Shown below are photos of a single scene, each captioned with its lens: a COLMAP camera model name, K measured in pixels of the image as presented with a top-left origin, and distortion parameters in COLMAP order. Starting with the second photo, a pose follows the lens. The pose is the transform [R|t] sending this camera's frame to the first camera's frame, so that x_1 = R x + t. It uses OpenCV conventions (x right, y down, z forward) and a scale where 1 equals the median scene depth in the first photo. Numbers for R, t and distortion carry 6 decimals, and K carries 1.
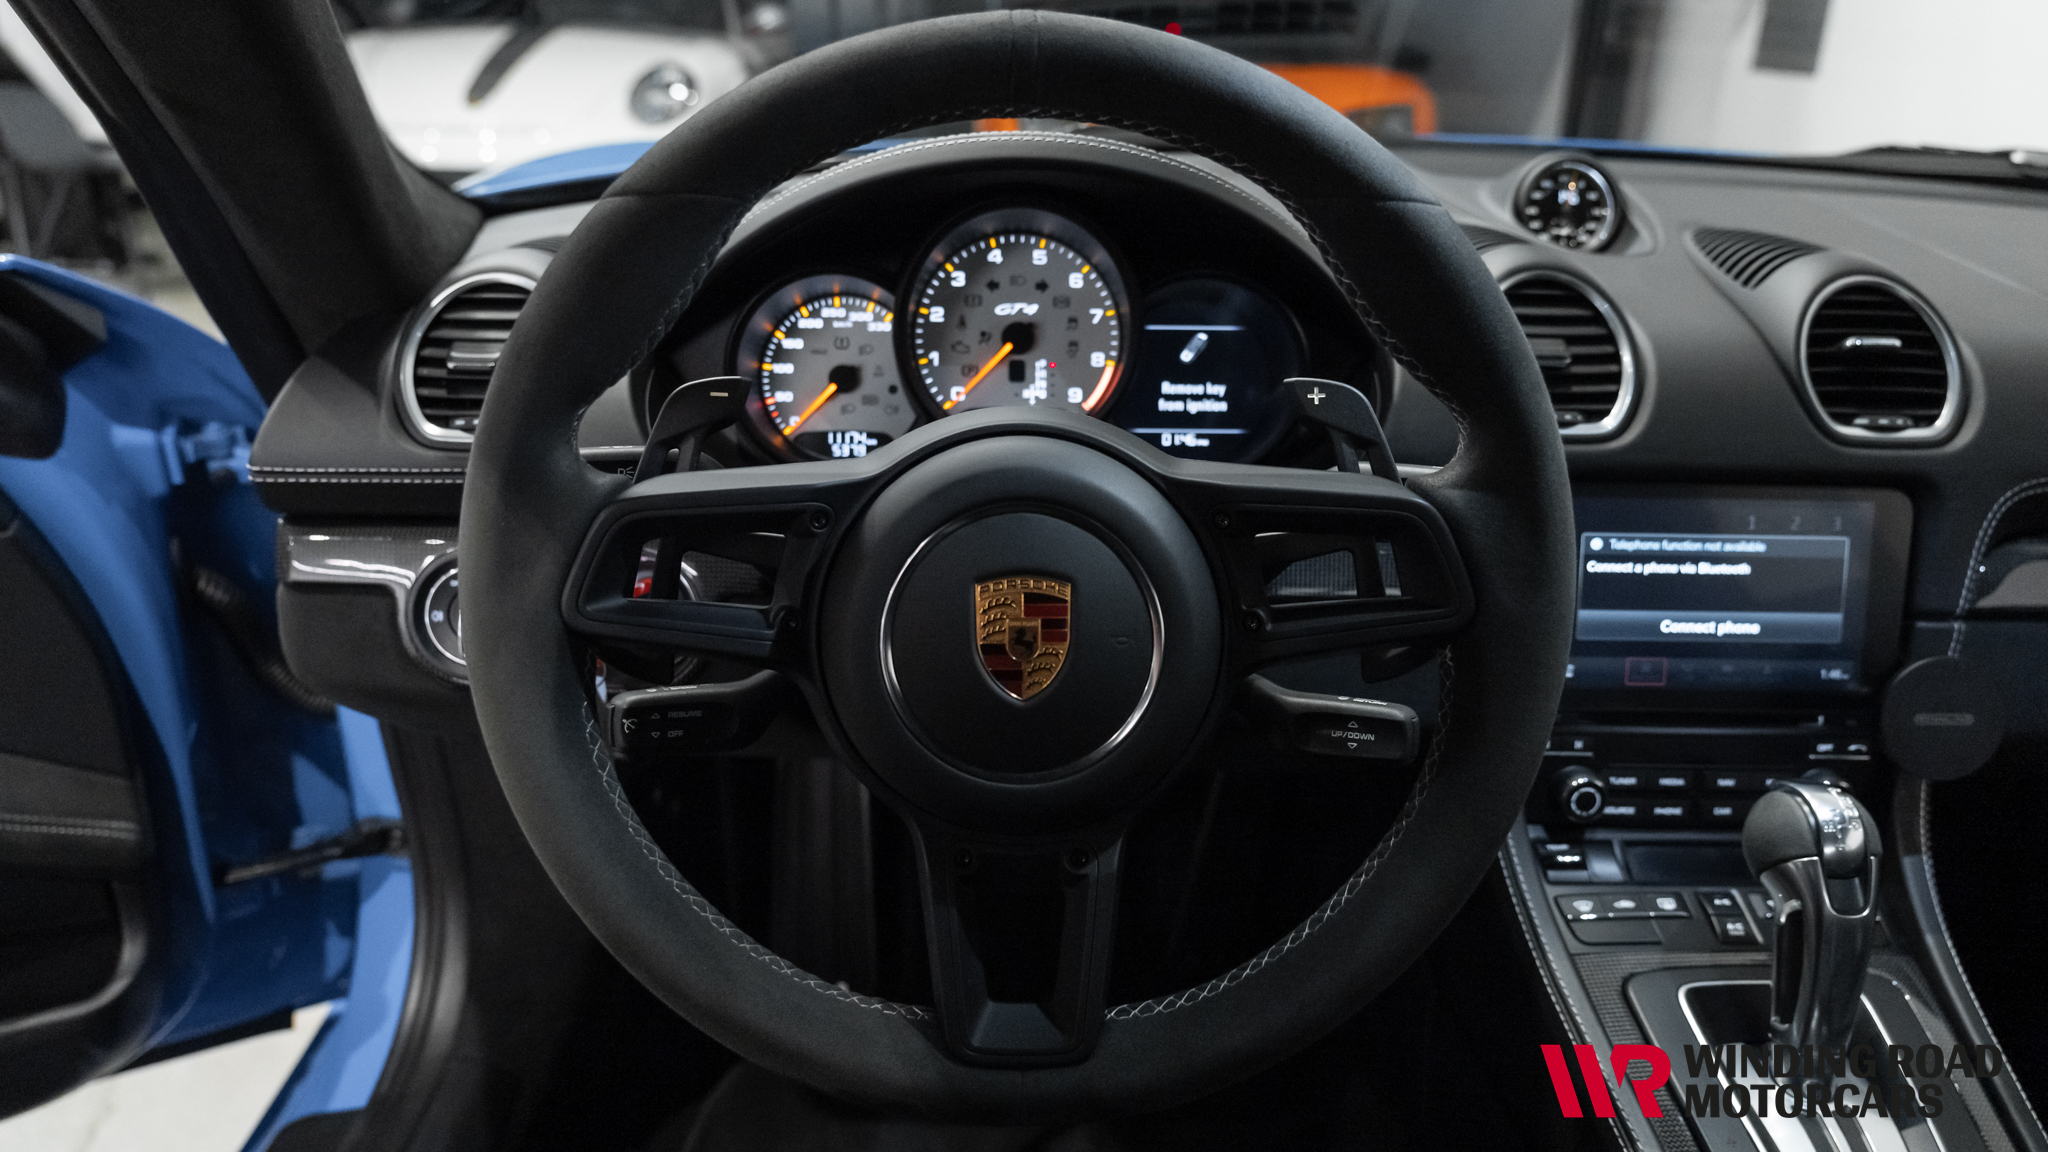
lens RADIAL K [[1430.4, 0, 1026.1], [0, 1430.4, 586.7], [0, 0, 1]] dist [-0.010646, -0.004067]
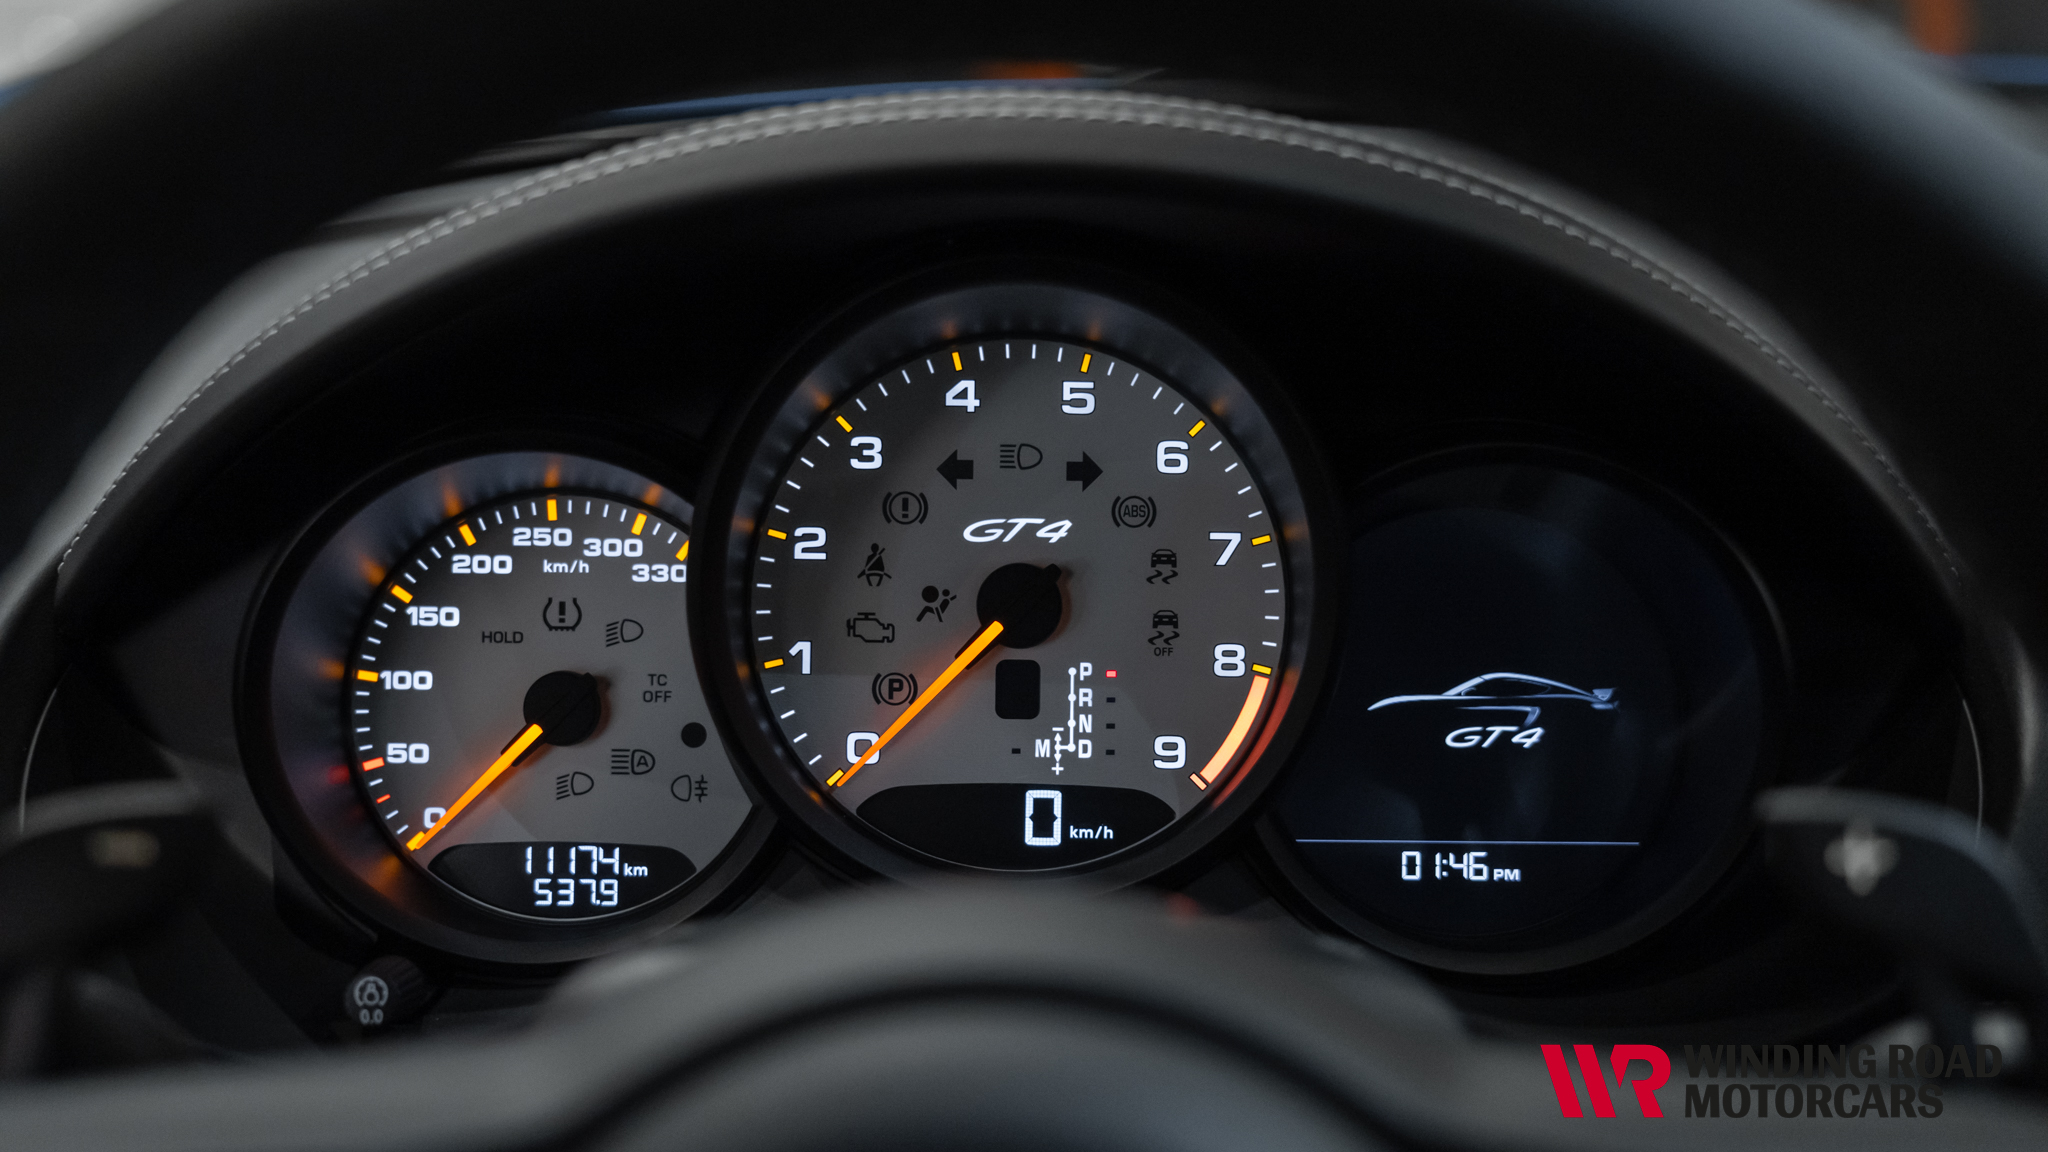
lens RADIAL K [[2998.8, 0, 1036.8], [0, 2998.8, 558.4], [0, 0, 1]] dist [0.083112, 0.000000]
pose [[0.999725, 0.003264, -0.023203, 0.017486], [-0.006383, 0.990735, -0.135657, -0.077329], [0.022546, 0.135768, 0.990484, 0.201640]]
